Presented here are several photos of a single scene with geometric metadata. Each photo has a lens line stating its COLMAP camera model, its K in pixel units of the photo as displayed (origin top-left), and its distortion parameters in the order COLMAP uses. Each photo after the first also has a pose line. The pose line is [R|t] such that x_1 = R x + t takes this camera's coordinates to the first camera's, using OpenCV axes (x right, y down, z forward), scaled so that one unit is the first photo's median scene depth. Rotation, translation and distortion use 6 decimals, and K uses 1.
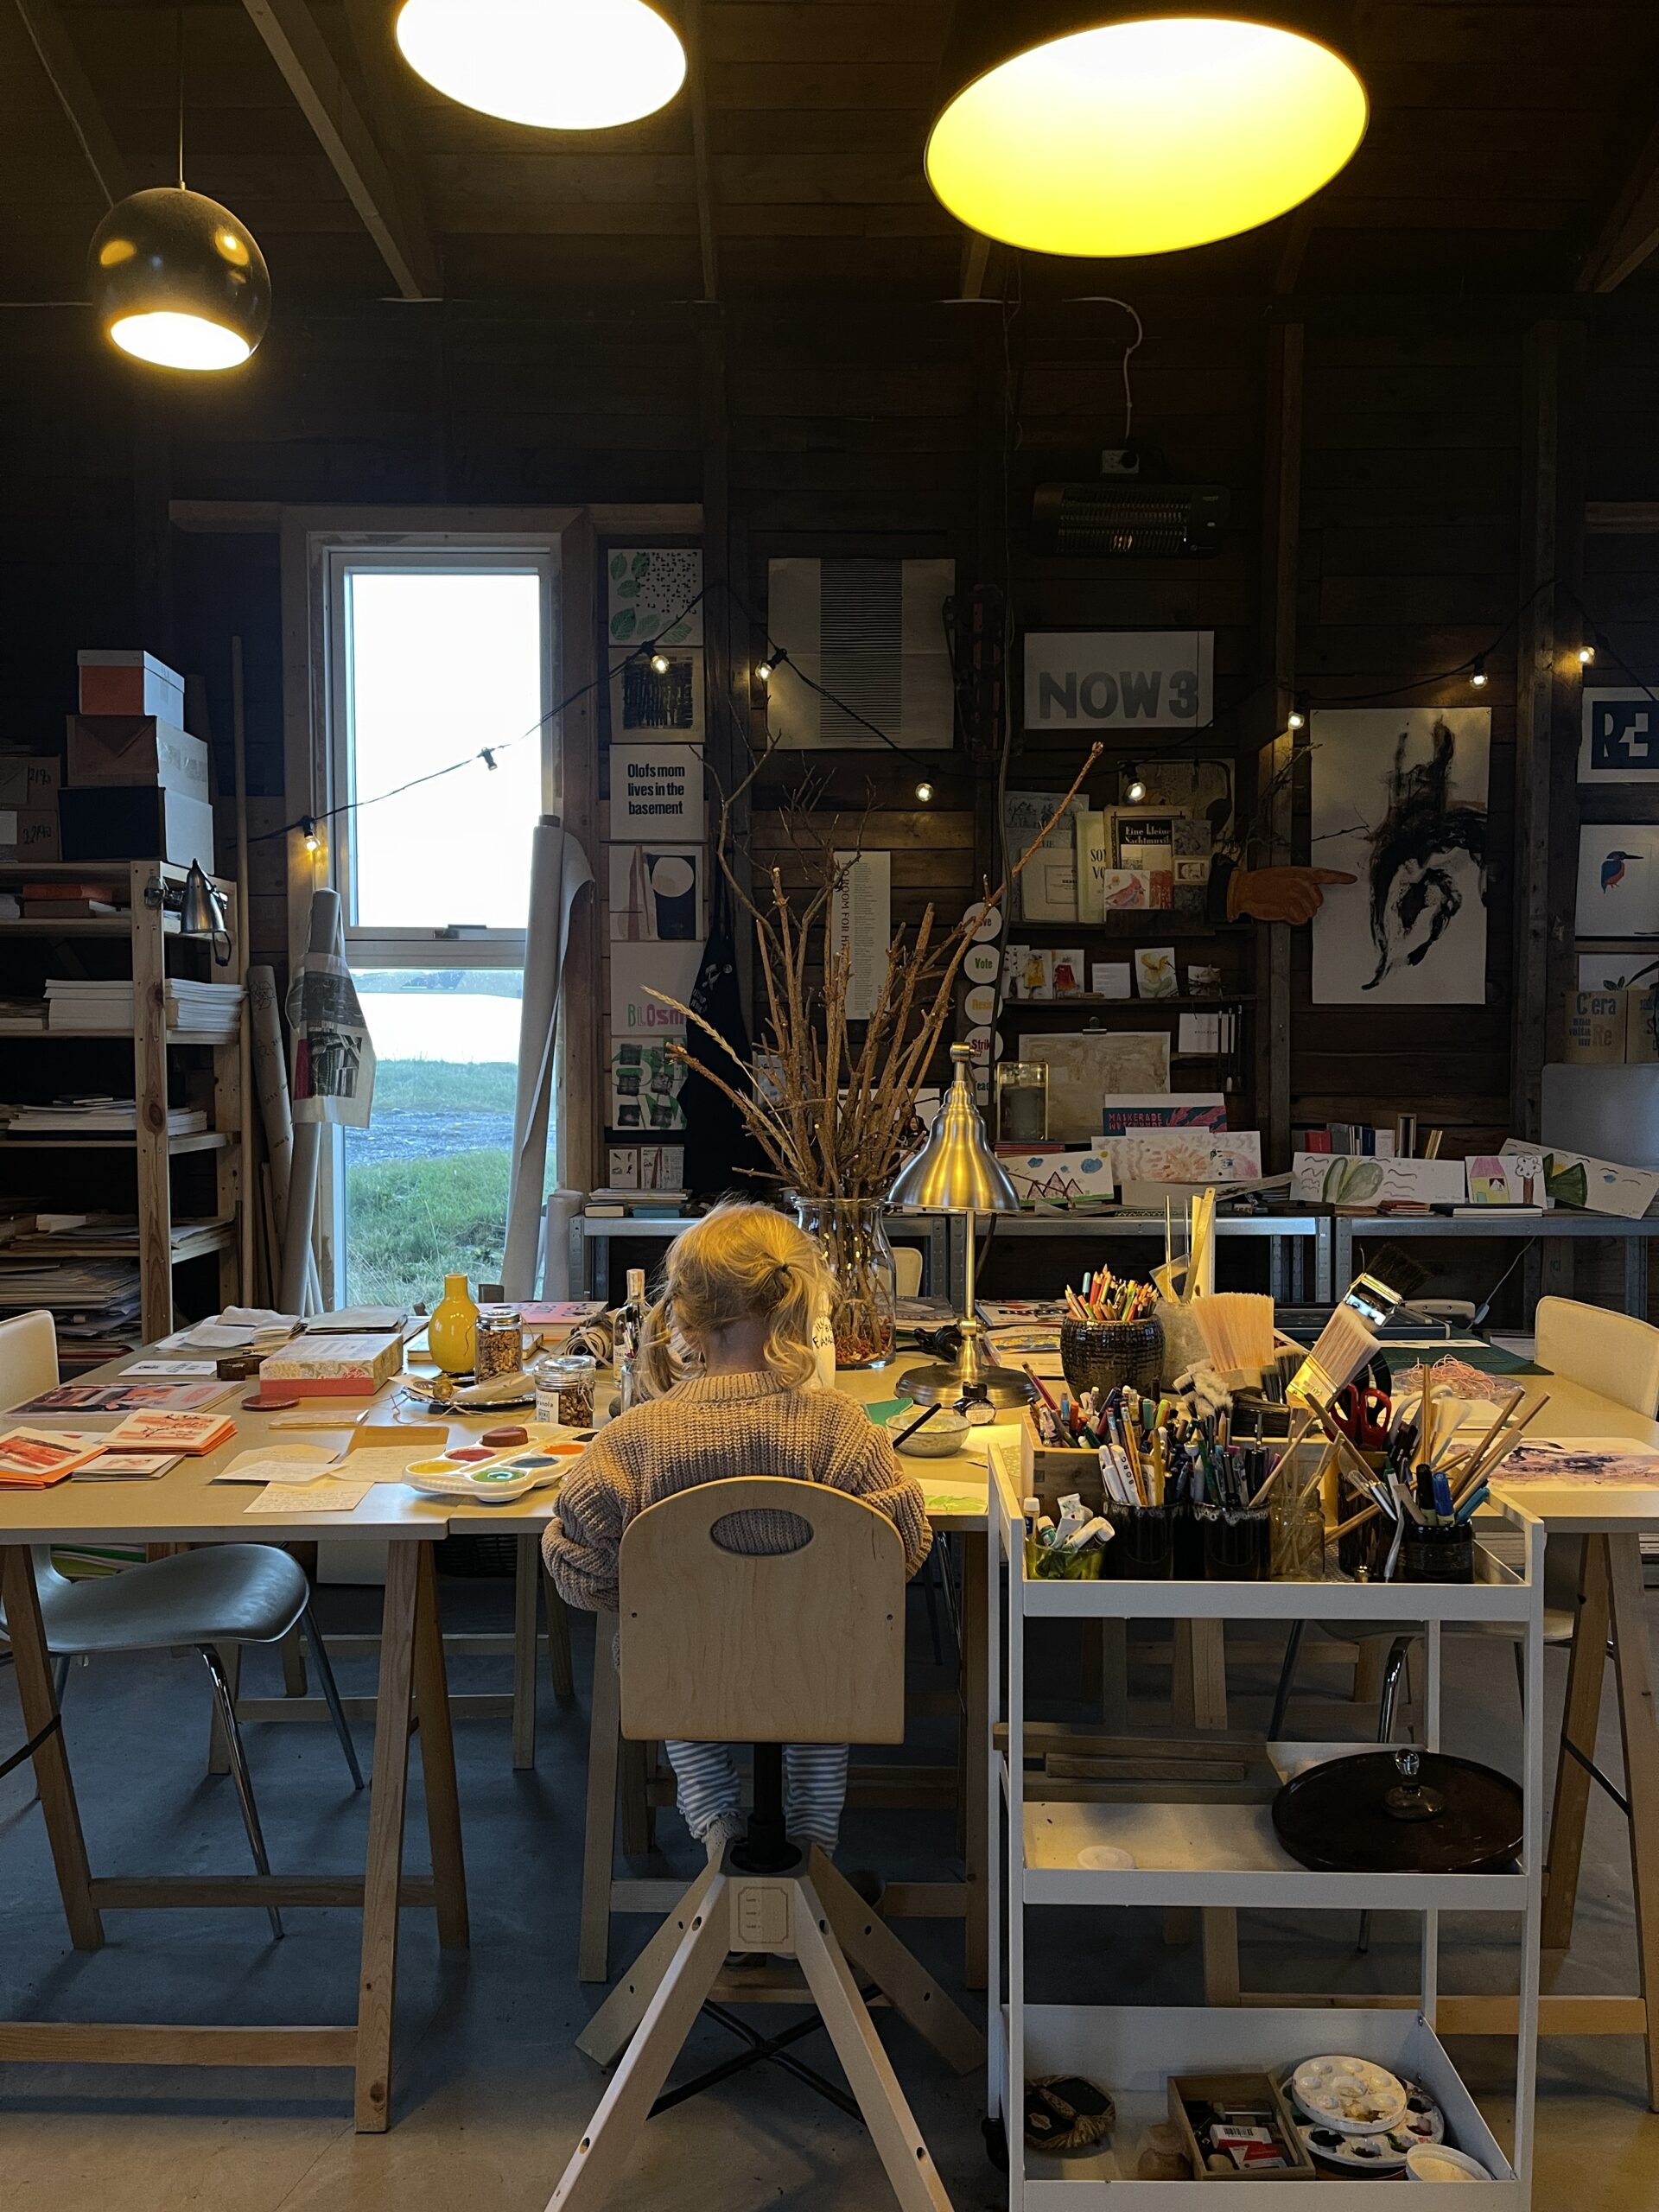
lens RADIAL K [[1589.3, 0, 828.5], [0, 1589.3, 1108.4], [0, 0, 1]] dist [0.004179, -0.008882]
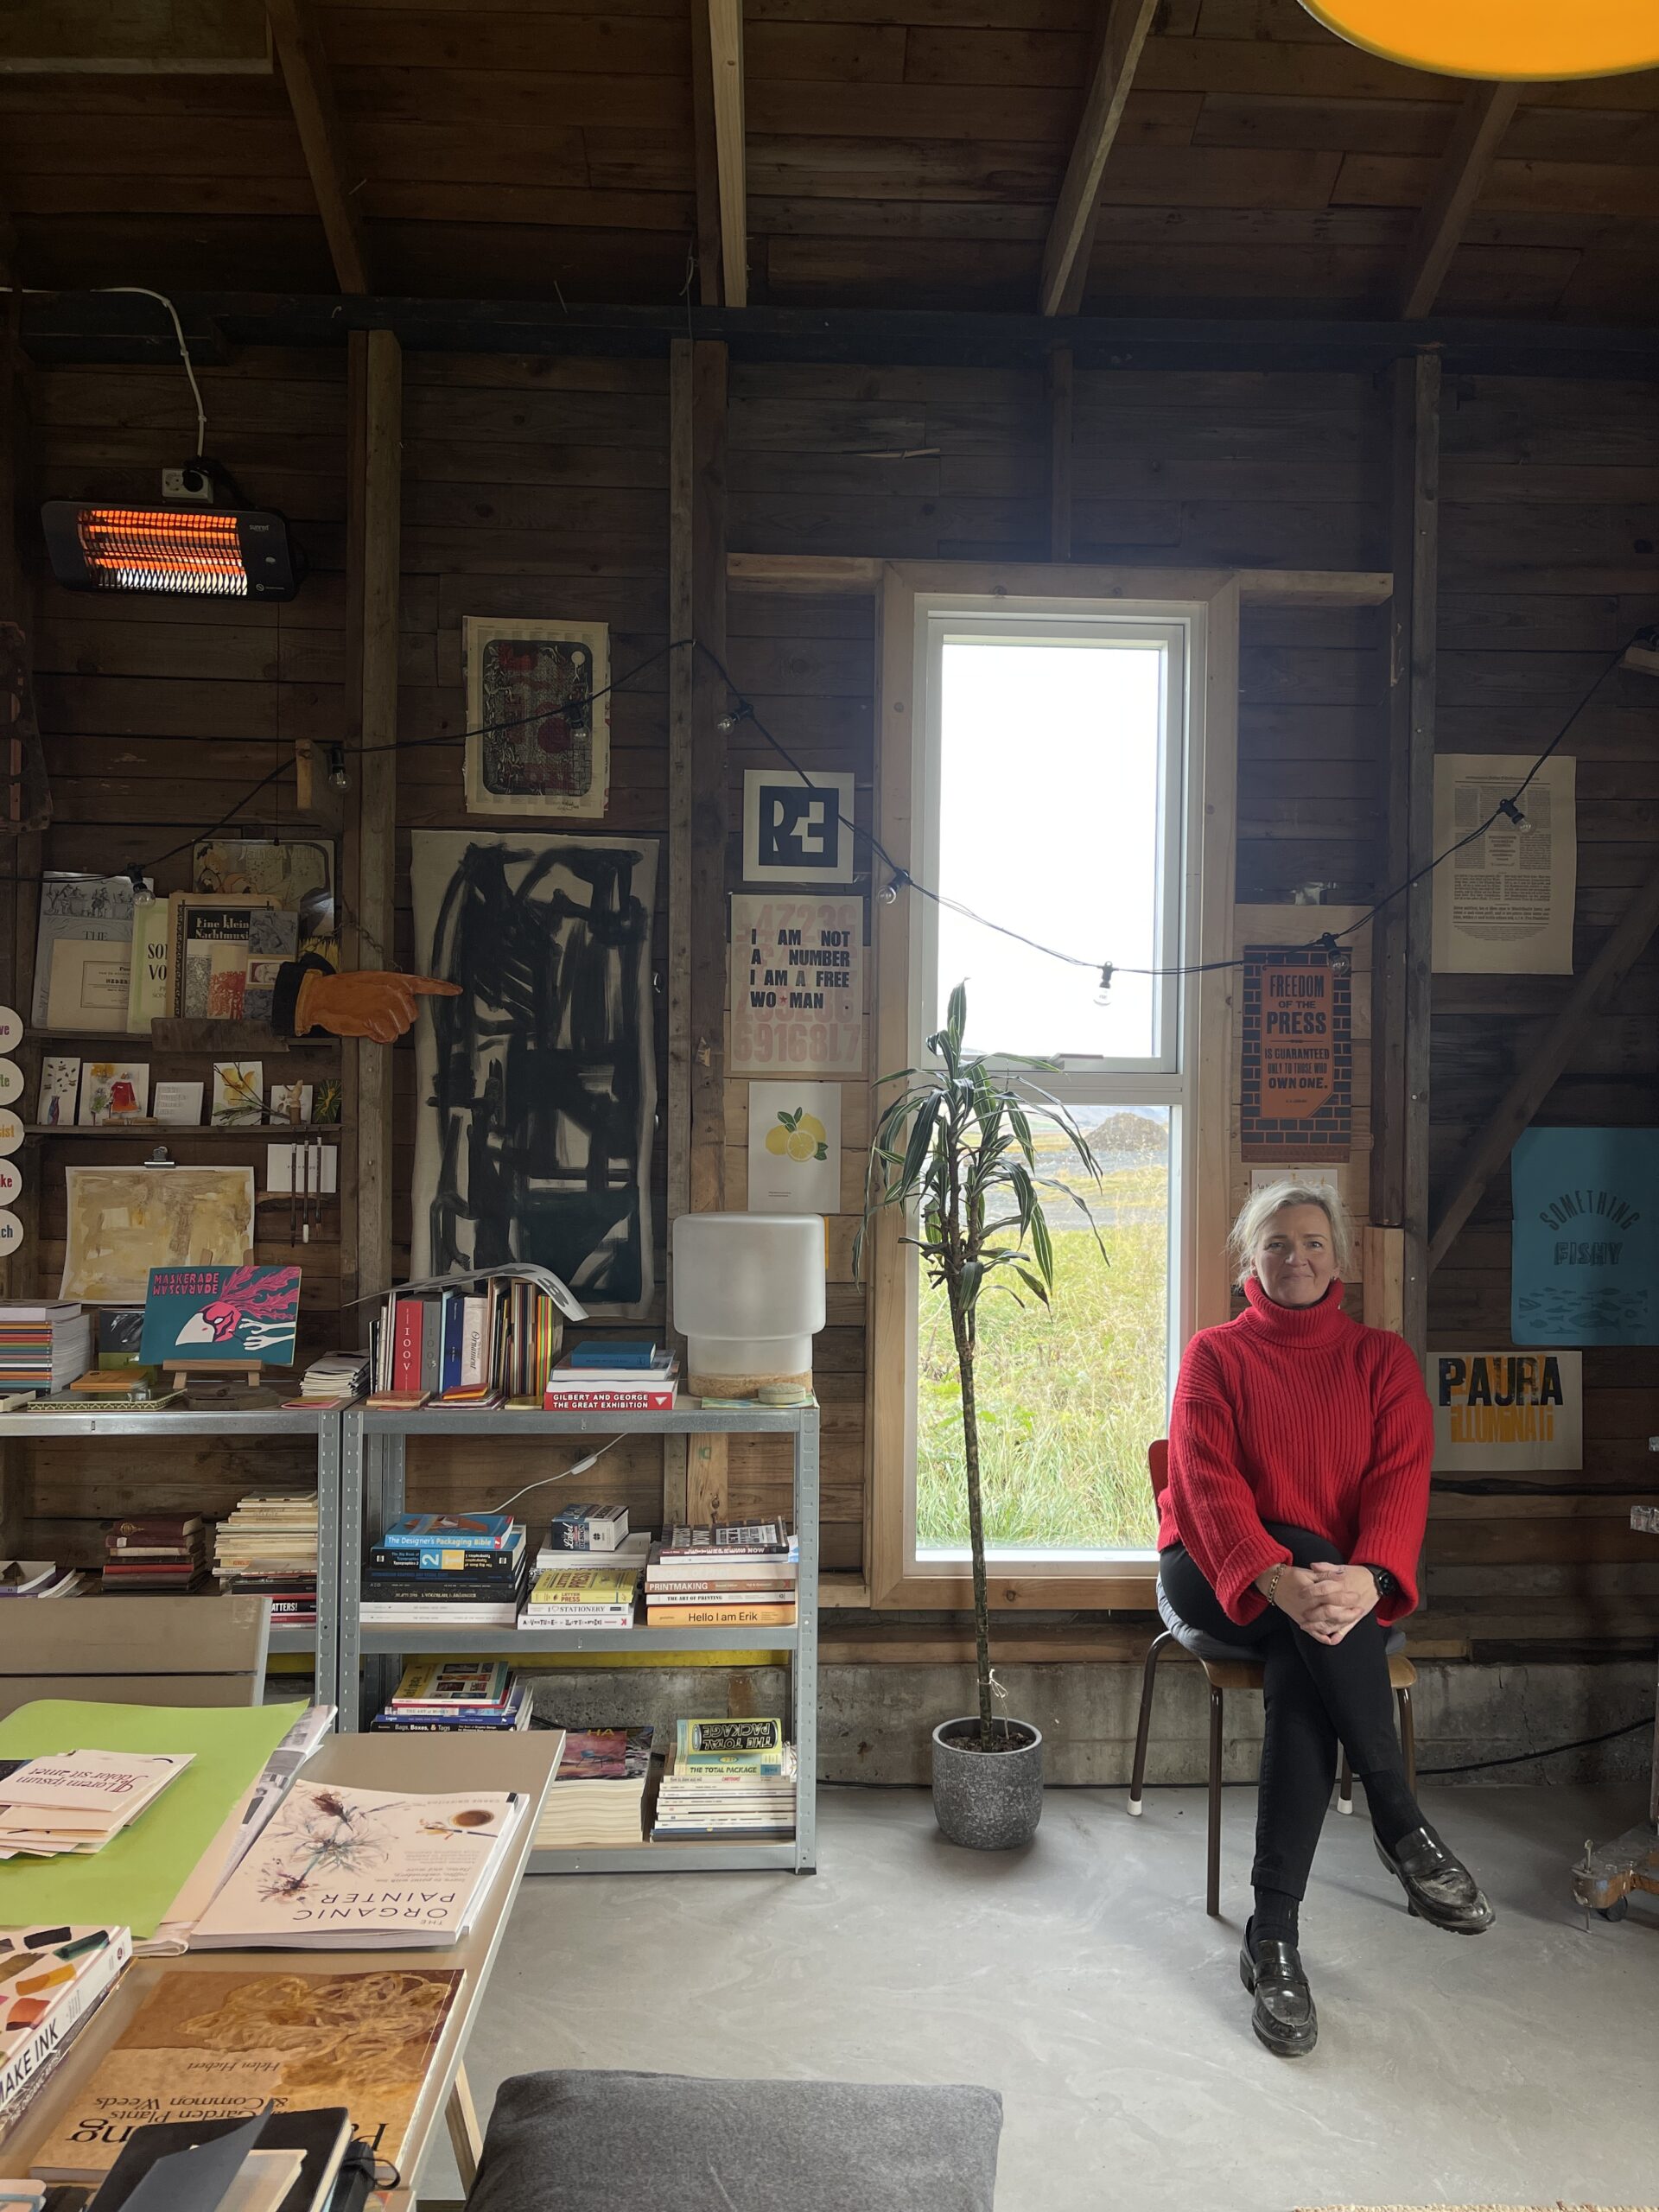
lens RADIAL K [[1589.3, 0, 837.1], [0, 1589.3, 1107.4], [0, 0, 1]] dist [0.004179, -0.008882]
pose [[0.997392, 0.017824, 0.069941, 0.465836], [-0.014266, 0.998595, -0.051040, -0.041401], [-0.070752, 0.049909, 0.996245, 0.157869]]
